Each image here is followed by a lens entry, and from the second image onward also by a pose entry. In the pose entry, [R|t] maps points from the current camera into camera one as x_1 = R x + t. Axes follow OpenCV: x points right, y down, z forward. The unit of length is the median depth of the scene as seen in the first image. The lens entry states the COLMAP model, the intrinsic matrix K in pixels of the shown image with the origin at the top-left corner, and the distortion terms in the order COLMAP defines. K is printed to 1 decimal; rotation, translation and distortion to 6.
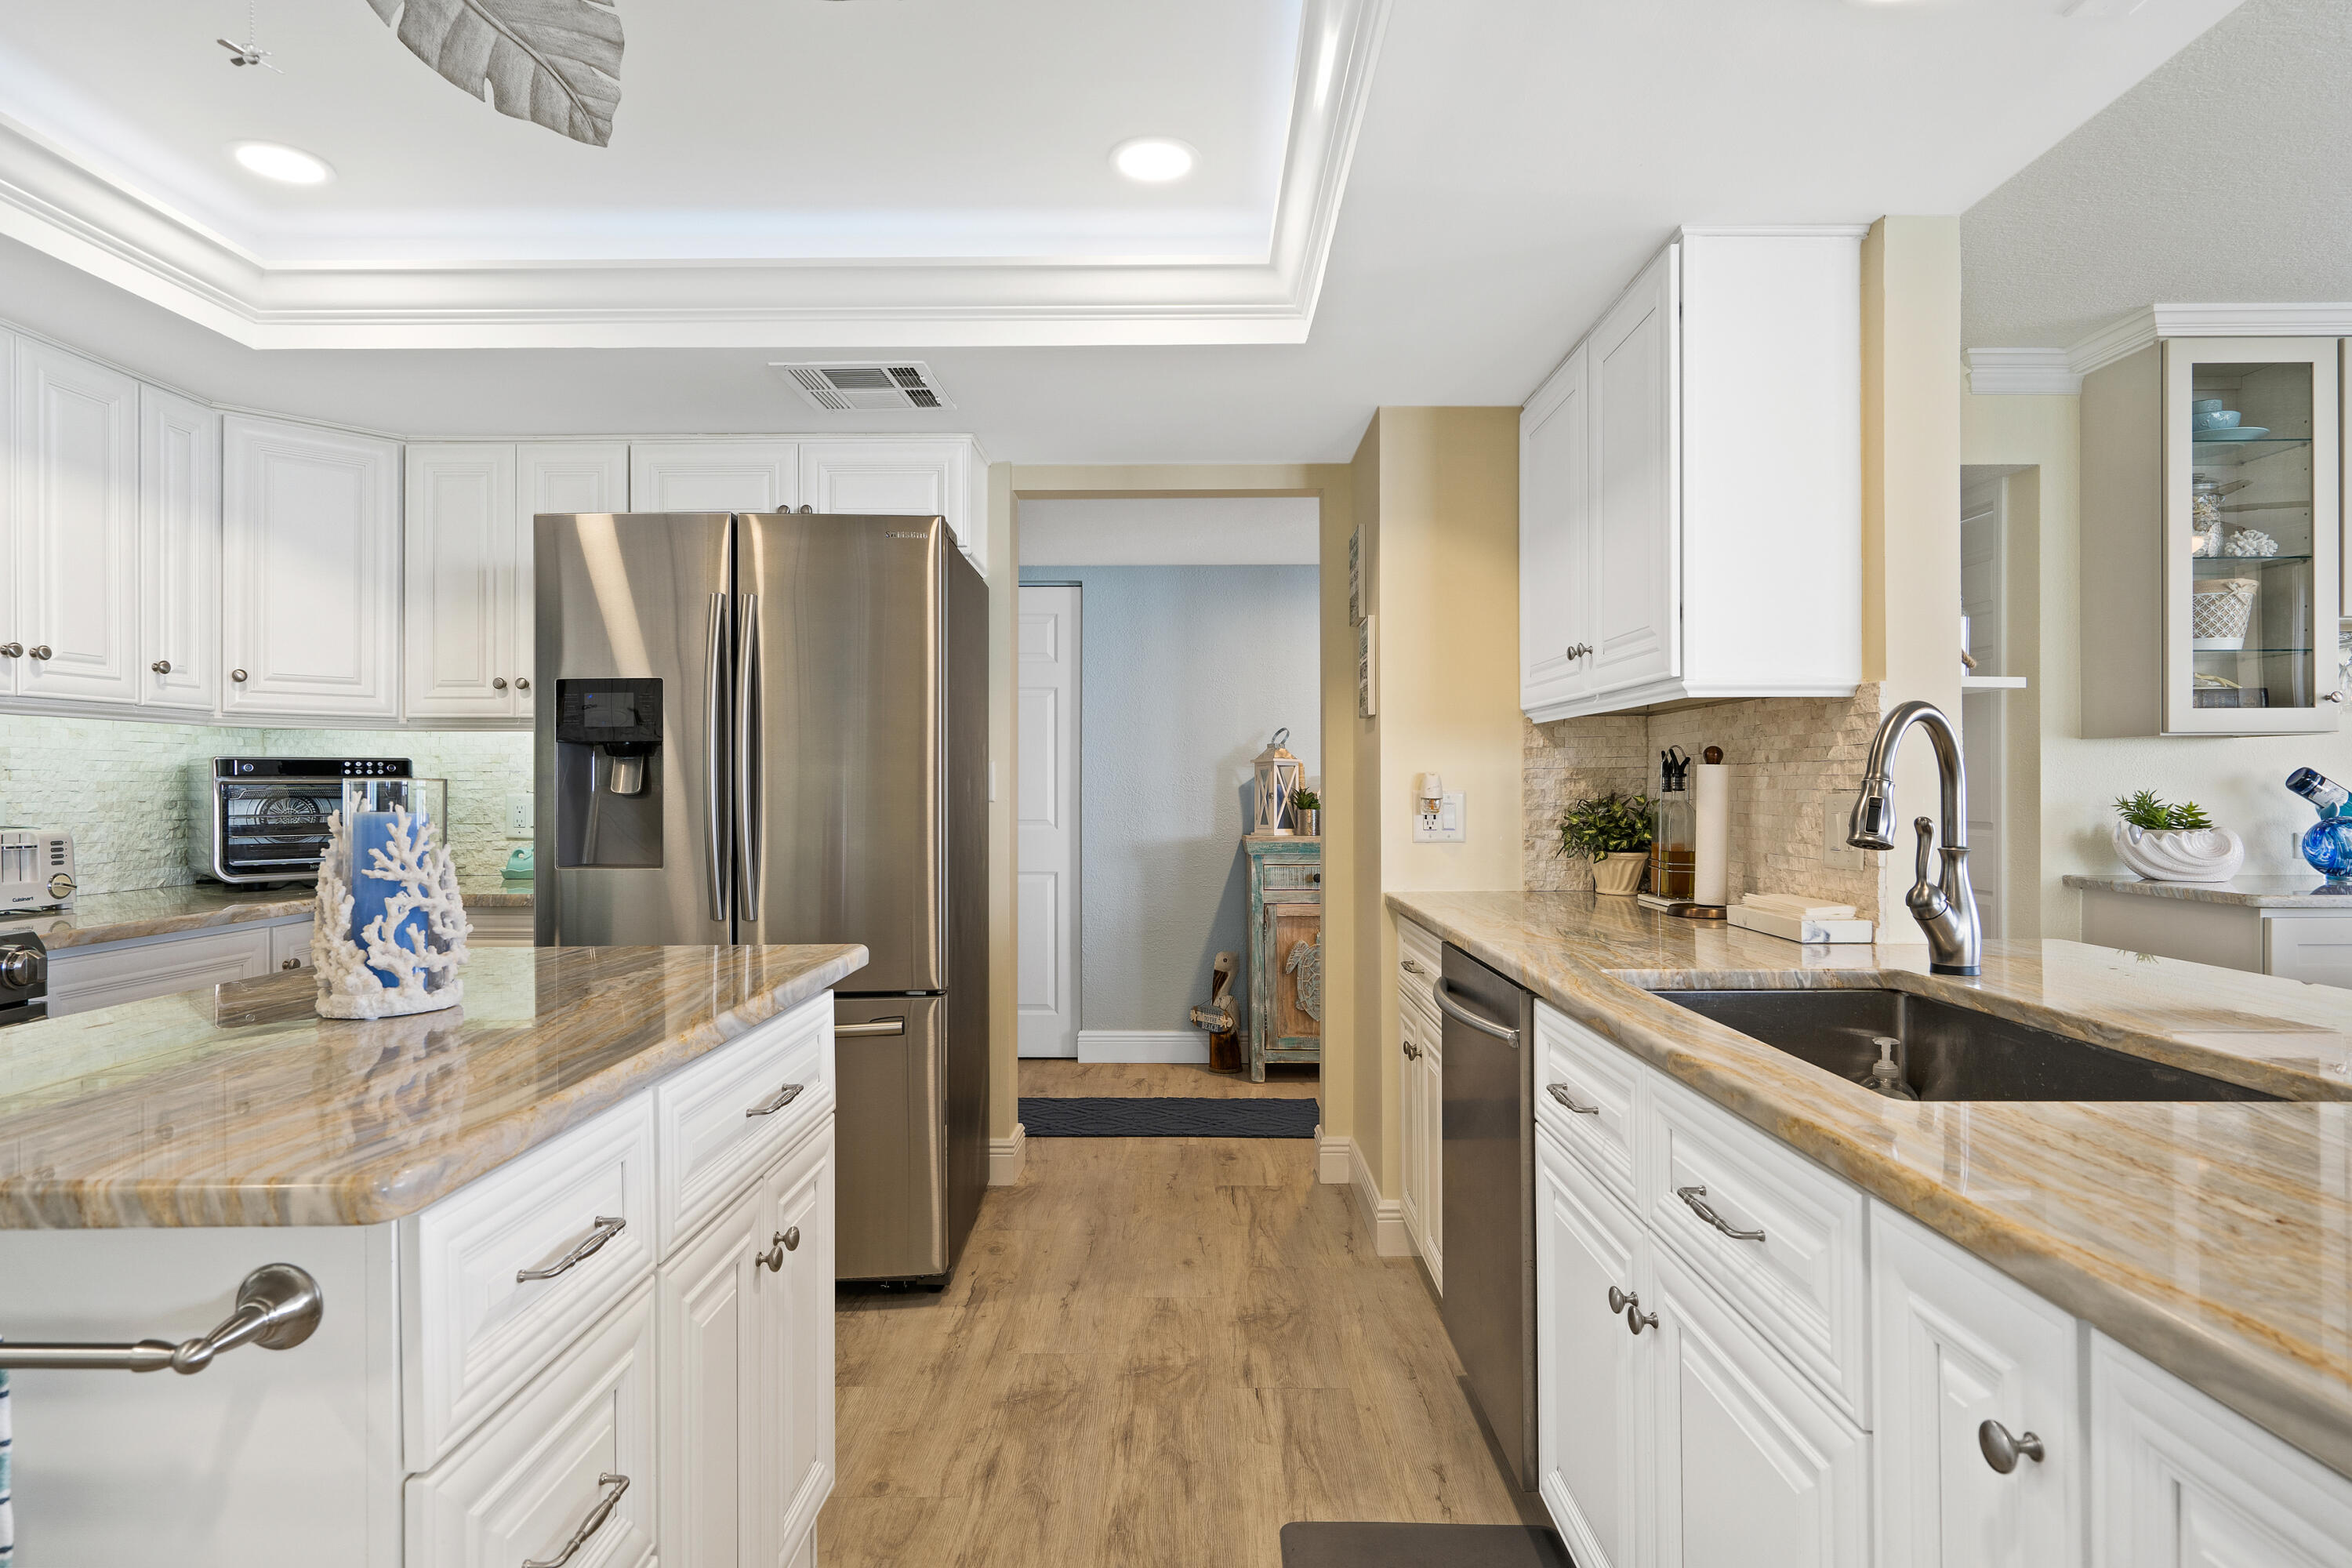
lens RADIAL K [[1253.9, 0, 1173.1], [0, 1253.9, 781.8], [0, 0, 1]] dist [0.006888, 0.000652]
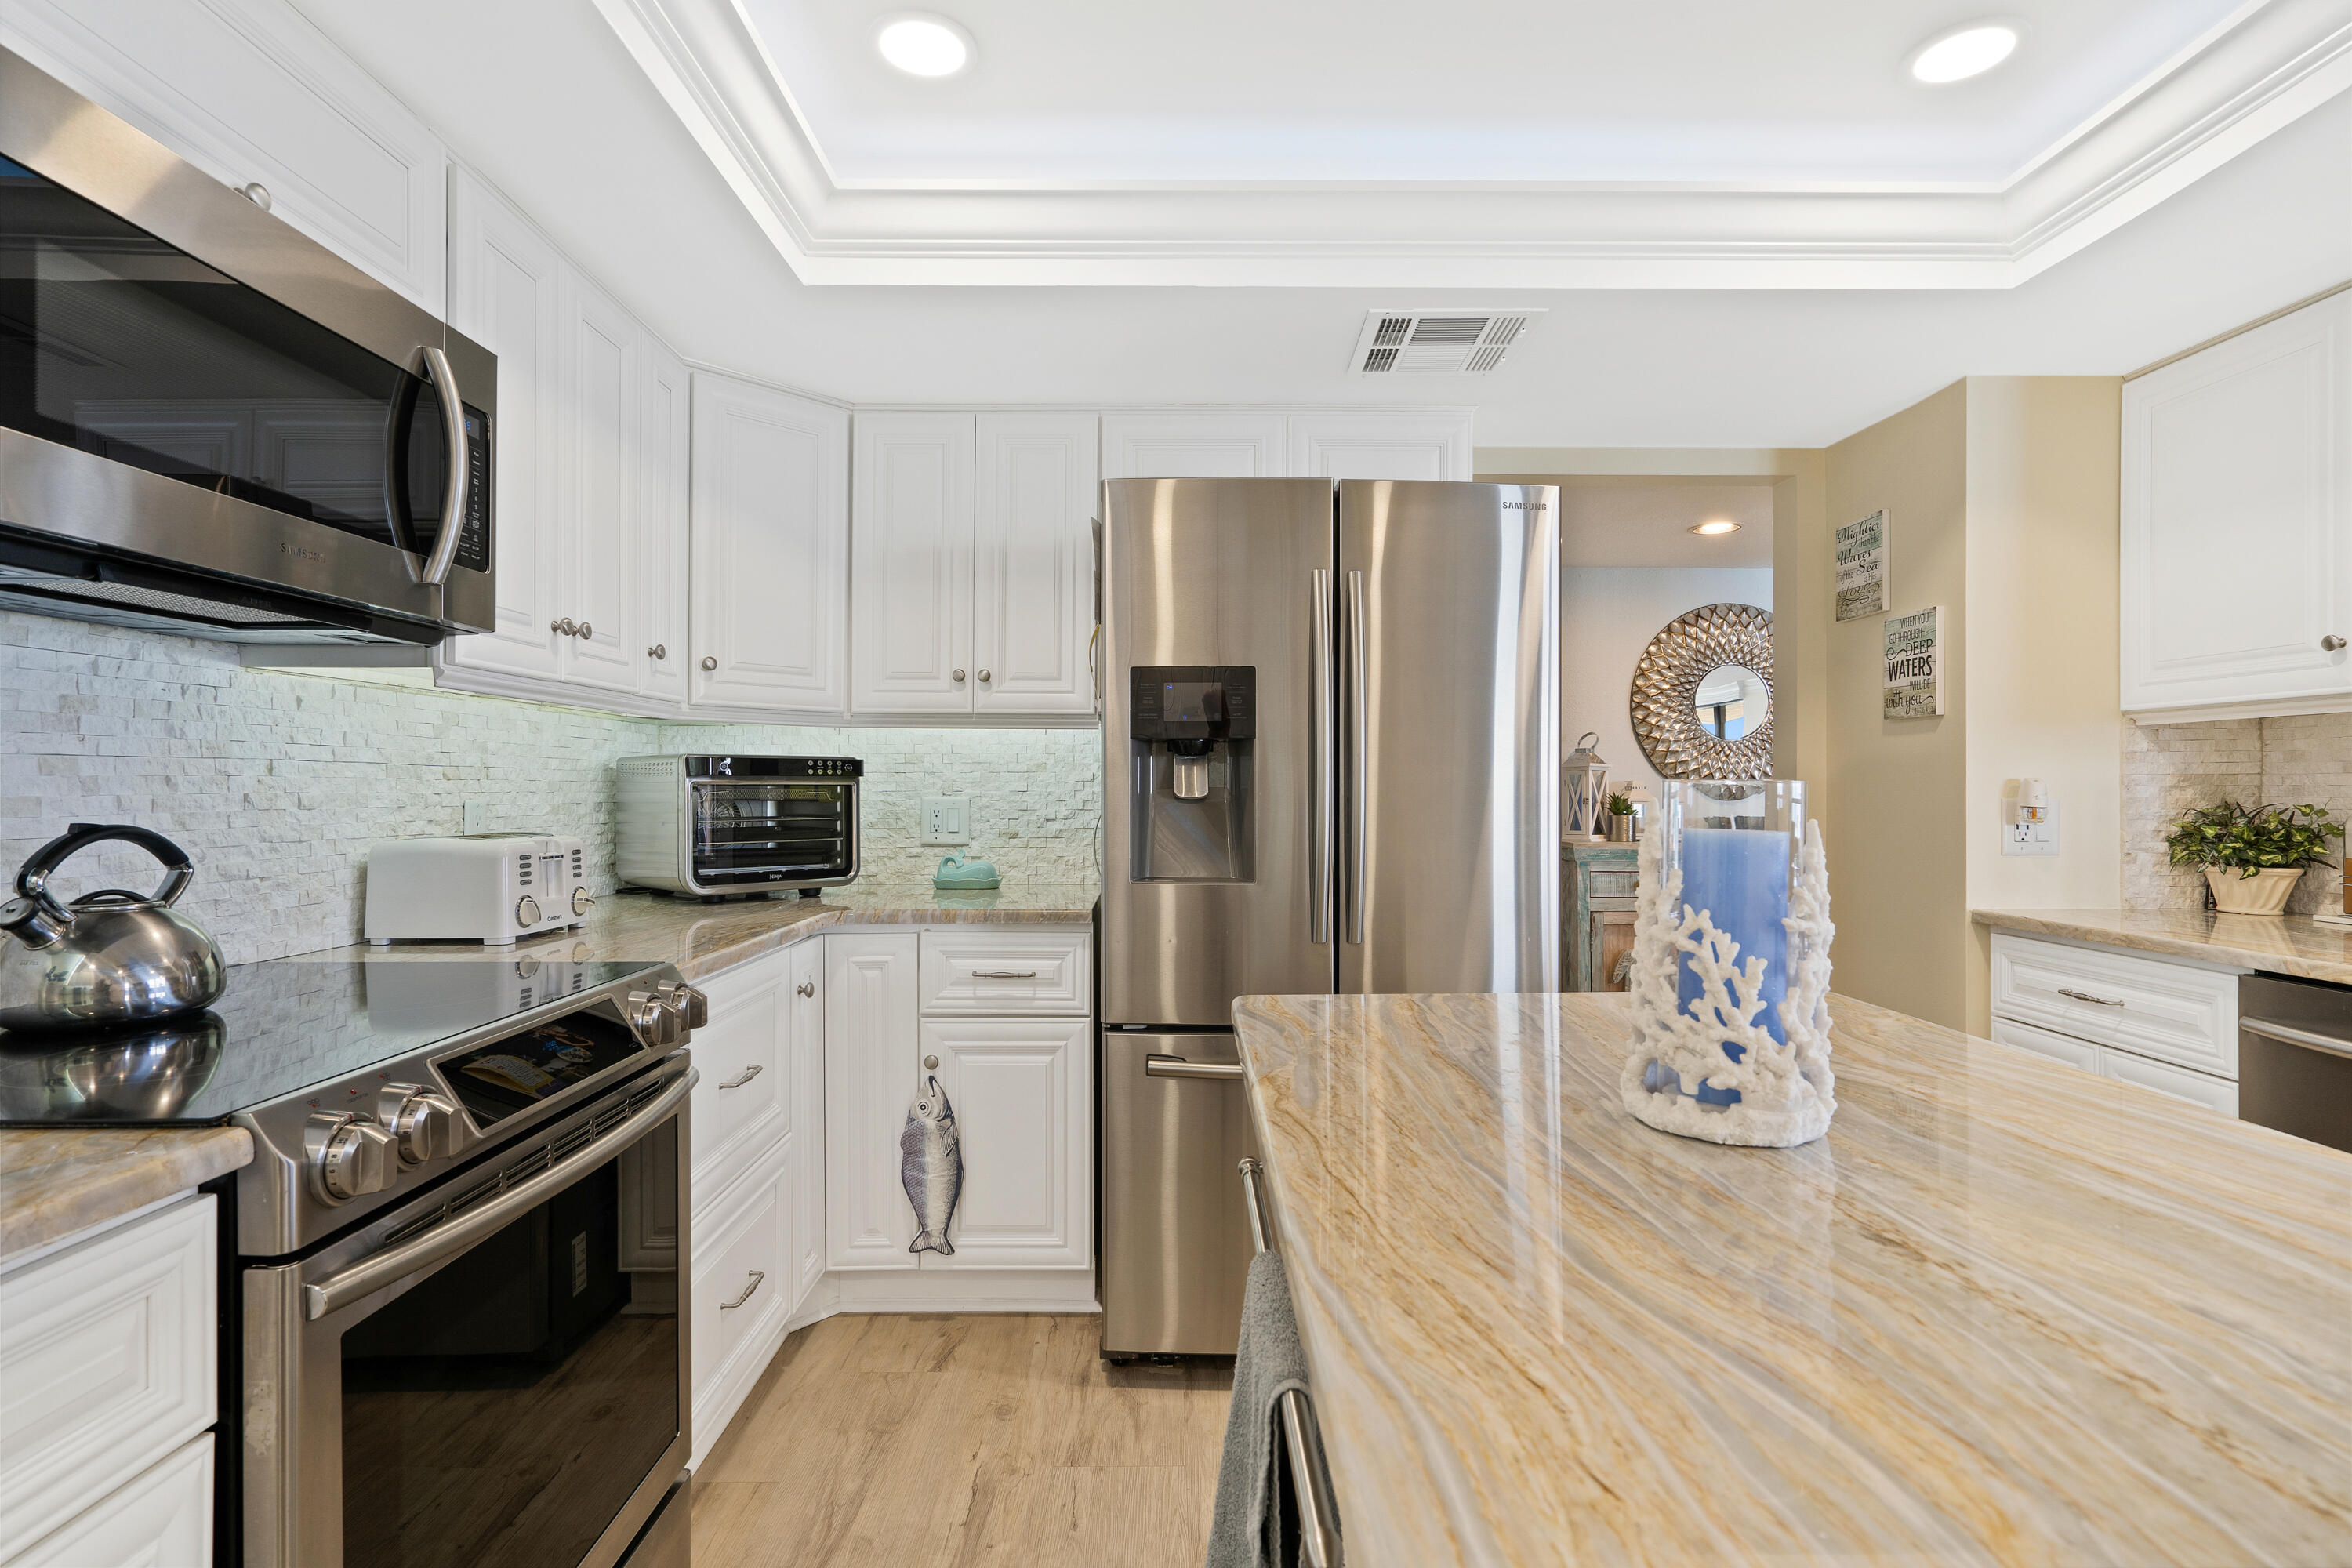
lens RADIAL K [[1147.1, 0, 1172.4], [0, 1147.1, 788.3], [0, 0, 1]] dist [0.004673, 0.000155]
pose [[0.999865, 0.004663, 0.015784, -0.442387], [-0.004702, 0.999986, 0.002431, 0.000717], [-0.015772, -0.002505, 0.999872, 0.184557]]
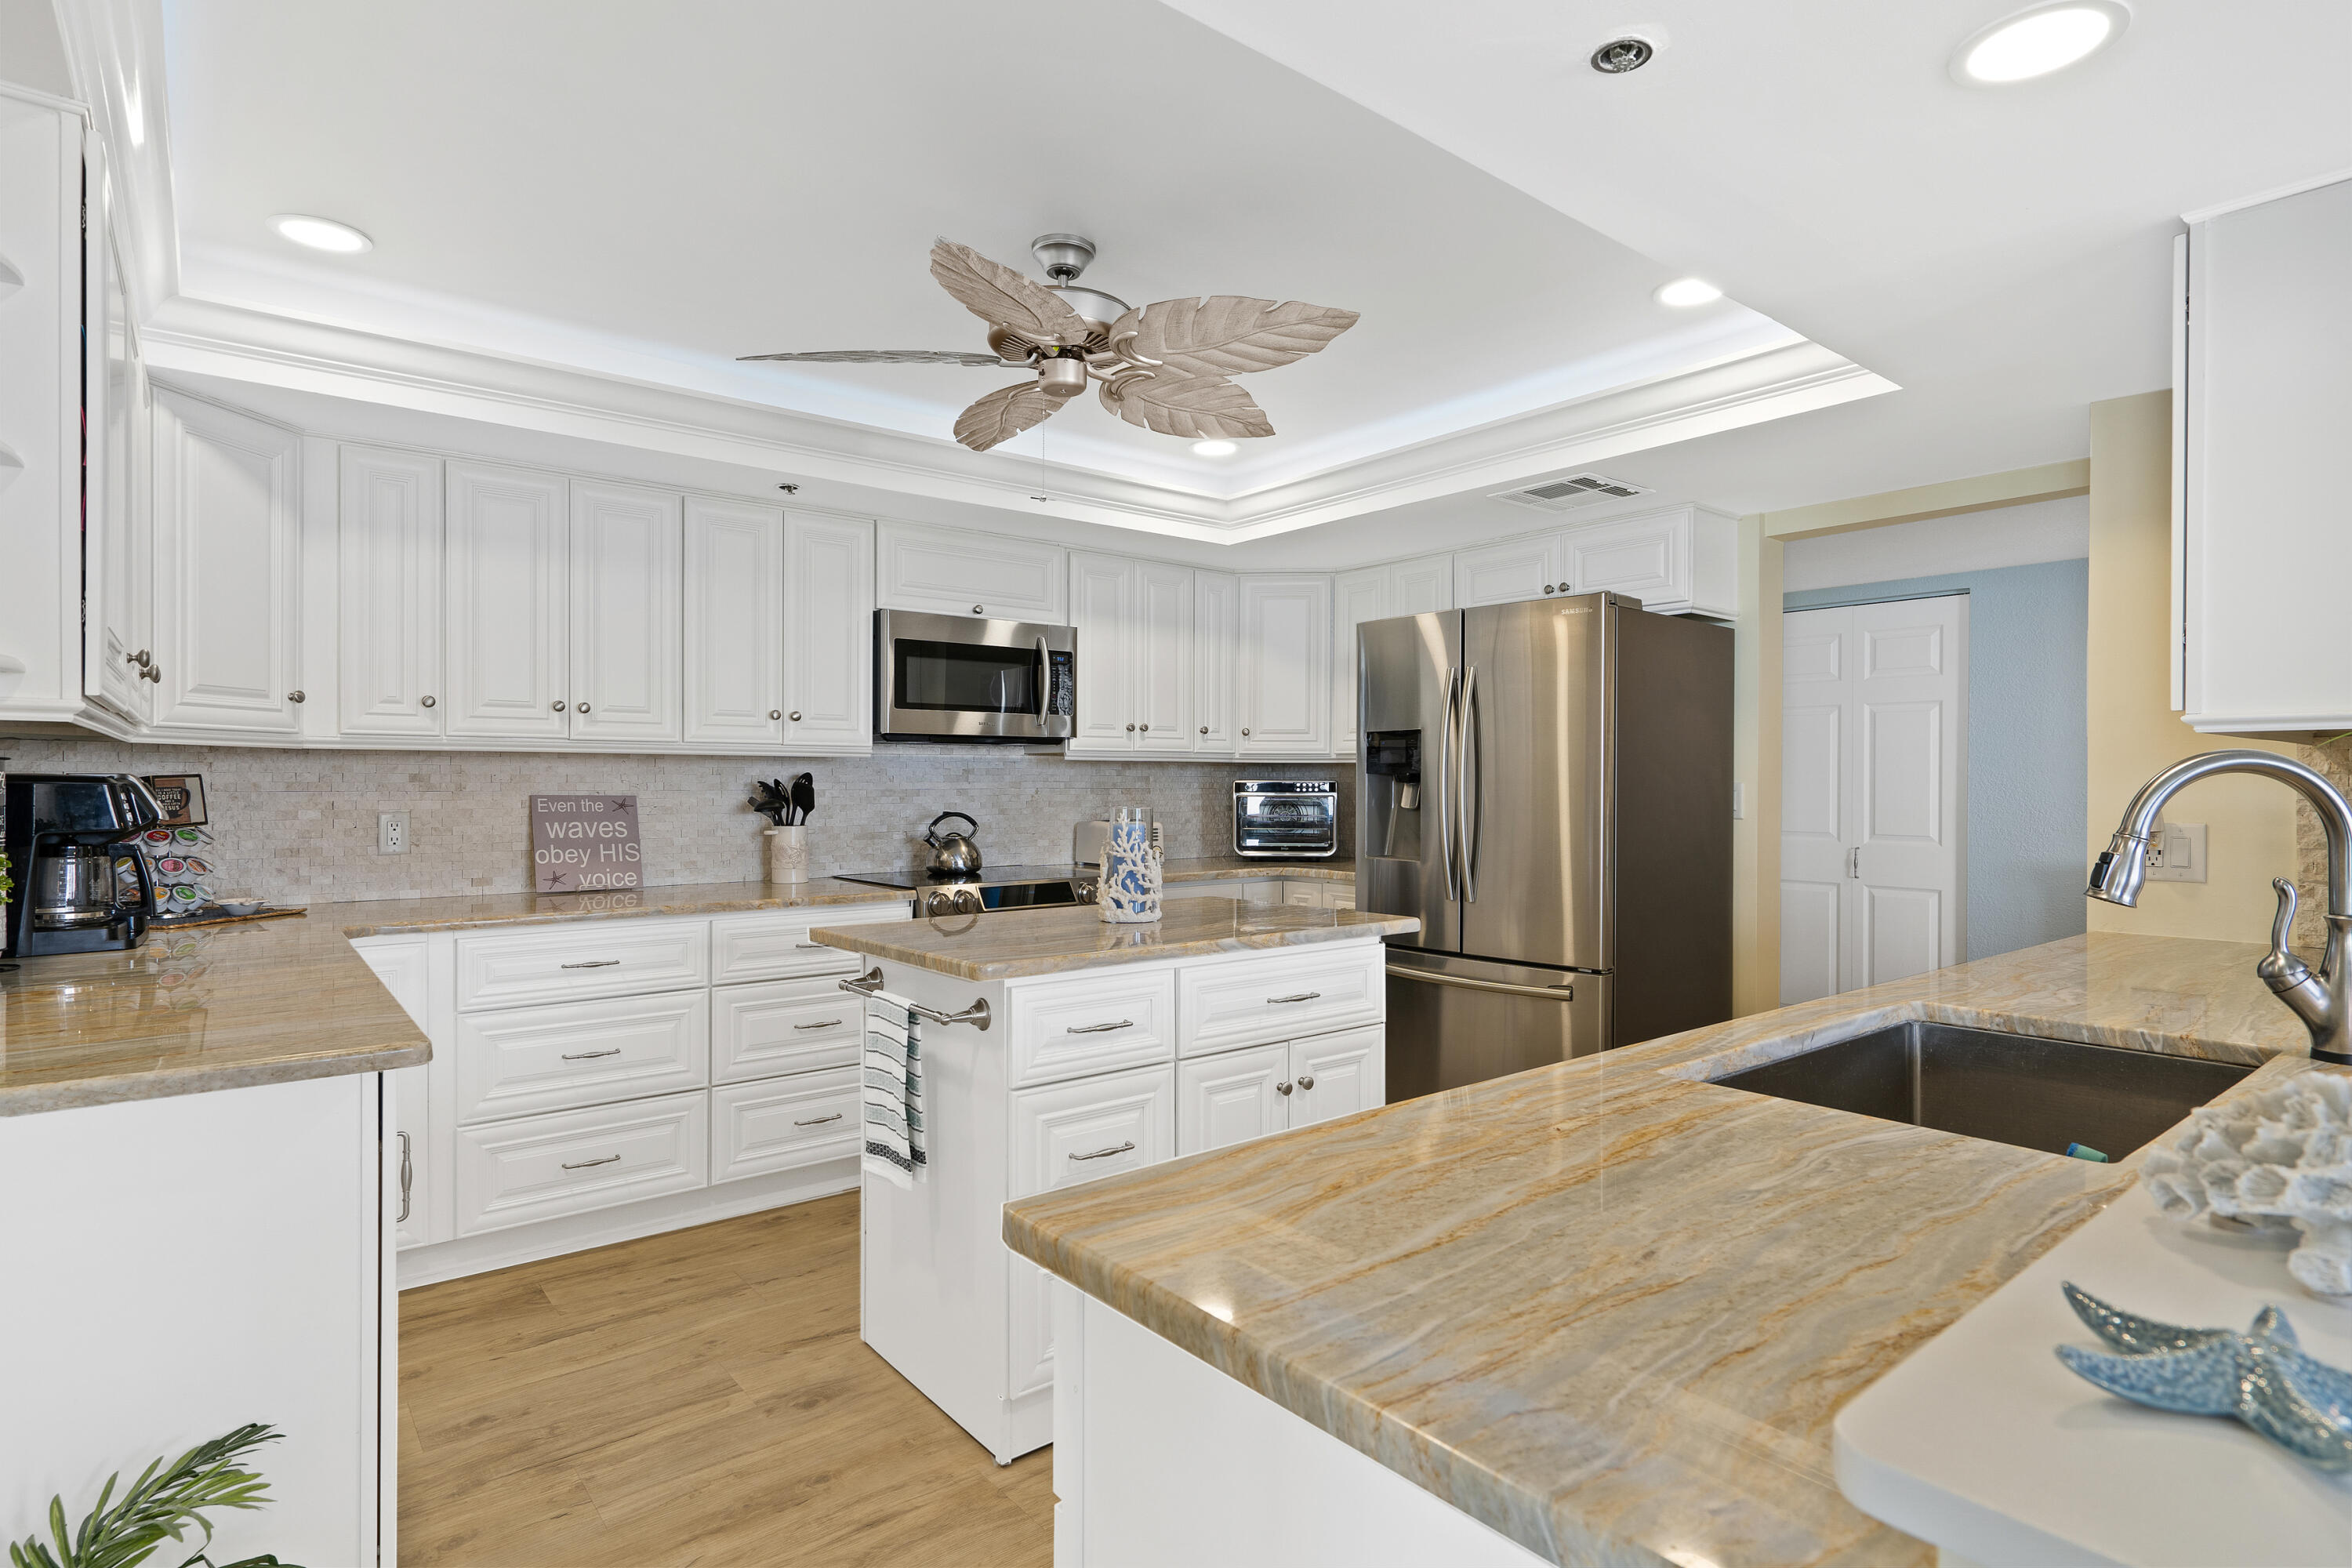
lens RADIAL K [[1185.6, 0, 1172.0], [0, 1185.6, 789.9], [0, 0, 1]] dist [0.004255, 0.000721]
pose [[0.636732, 0.008771, -0.771035, 0.429407], [-0.002570, 0.999954, 0.009253, -0.023021], [0.771081, -0.003911, 0.636725, -0.081157]]
